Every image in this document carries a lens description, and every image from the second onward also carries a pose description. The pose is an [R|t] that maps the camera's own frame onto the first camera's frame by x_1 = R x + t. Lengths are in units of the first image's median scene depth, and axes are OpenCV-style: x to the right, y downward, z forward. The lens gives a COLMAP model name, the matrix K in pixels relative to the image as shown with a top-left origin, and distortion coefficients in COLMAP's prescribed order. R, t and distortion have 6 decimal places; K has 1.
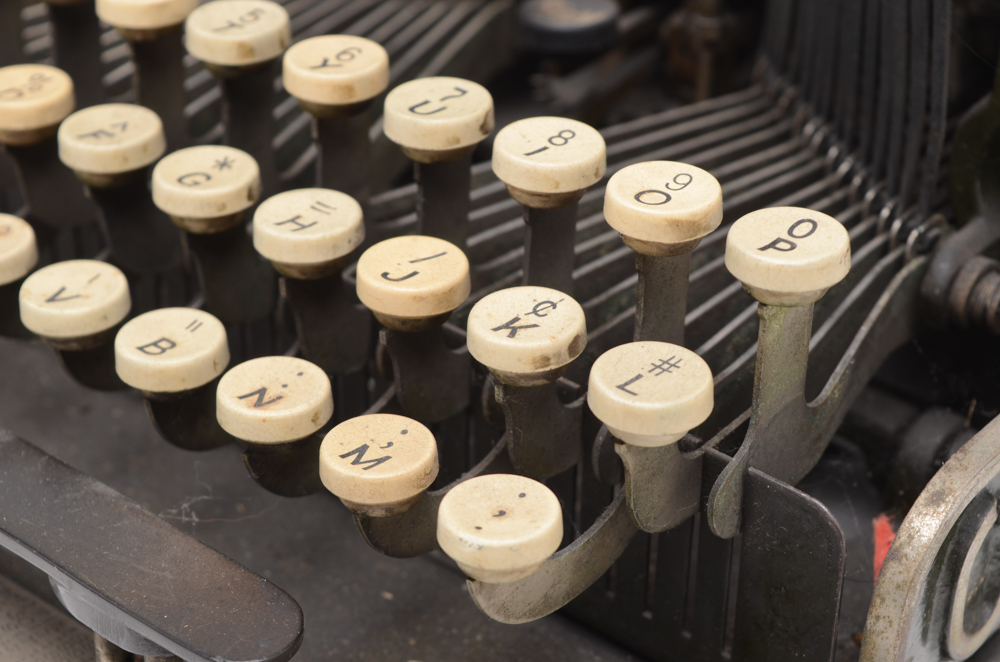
lens RADIAL K [[2153.7, 0, 500.7], [0, 2153.7, 326.2], [0, 0, 1]] dist [0.055940, 0.000000]
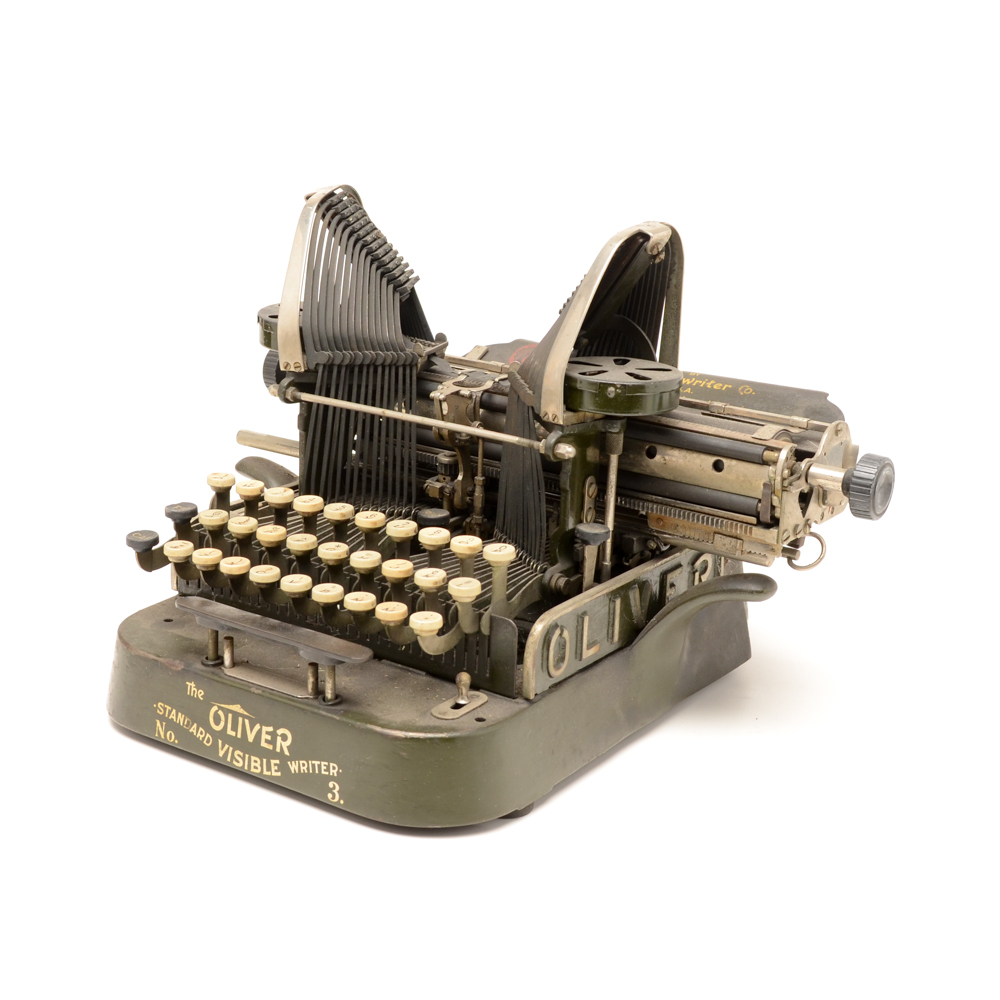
lens RADIAL K [[1836.8, 0, 501.6], [0, 1836.8, 496.6], [0, 0, 1]] dist [-0.042193, 0.000000]
pose [[0.994568, -0.004783, 0.103982, -0.193396], [0.031324, 0.966395, -0.255147, 0.673980], [-0.099267, 0.257018, 0.961295, -2.076664]]
